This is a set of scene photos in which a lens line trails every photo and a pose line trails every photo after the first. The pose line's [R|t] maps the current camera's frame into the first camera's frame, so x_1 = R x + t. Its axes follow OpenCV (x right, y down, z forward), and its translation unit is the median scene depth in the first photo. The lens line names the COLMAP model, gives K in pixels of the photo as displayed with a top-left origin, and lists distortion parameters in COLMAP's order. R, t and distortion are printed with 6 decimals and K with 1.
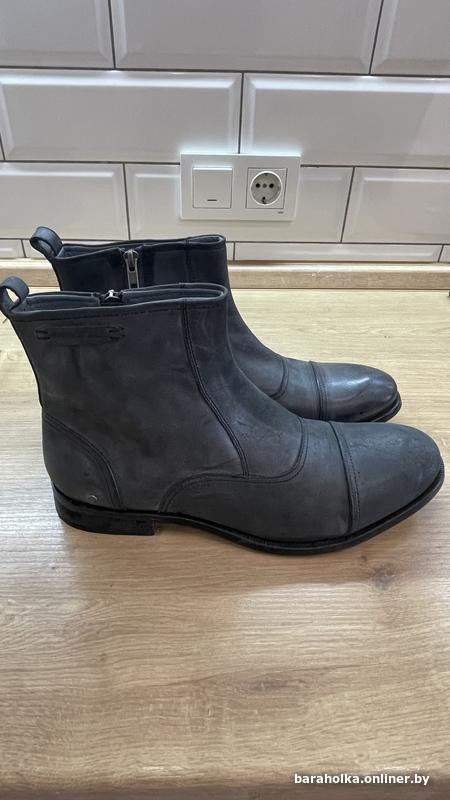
lens RADIAL K [[471.0, 0, 218.3], [0, 471.0, 396.5], [0, 0, 1]] dist [-0.000215, -0.005486]
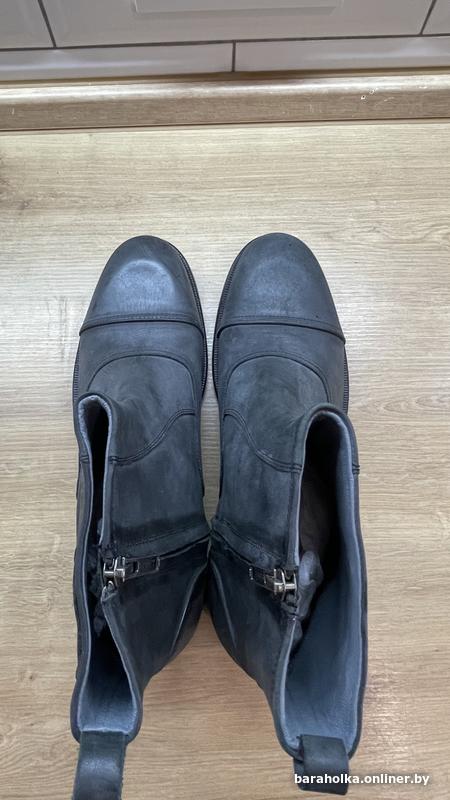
lens RADIAL K [[471.0, 0, 210.5], [0, 471.0, 386.3], [0, 0, 1]] dist [-0.000215, -0.005486]
pose [[0.999006, 0.002782, -0.044483, 0.036579], [0.024326, 0.802245, 0.596499, -0.382682], [0.037346, -0.596988, 0.801380, 0.320565]]
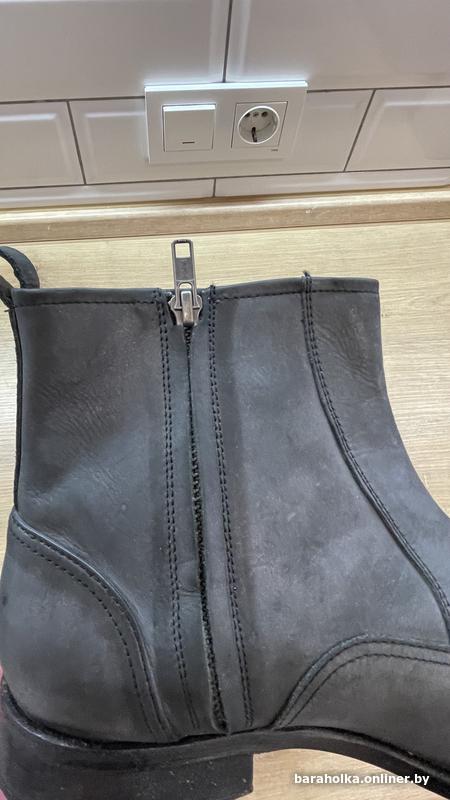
lens RADIAL K [[471.0, 0, 200.3], [0, 471.0, 386.6], [0, 0, 1]] dist [-0.000215, -0.005486]
pose [[0.997479, -0.058573, 0.040057, -0.051272], [0.032282, 0.877271, 0.478908, -0.461586], [-0.063191, -0.476408, 0.876951, 0.135921]]
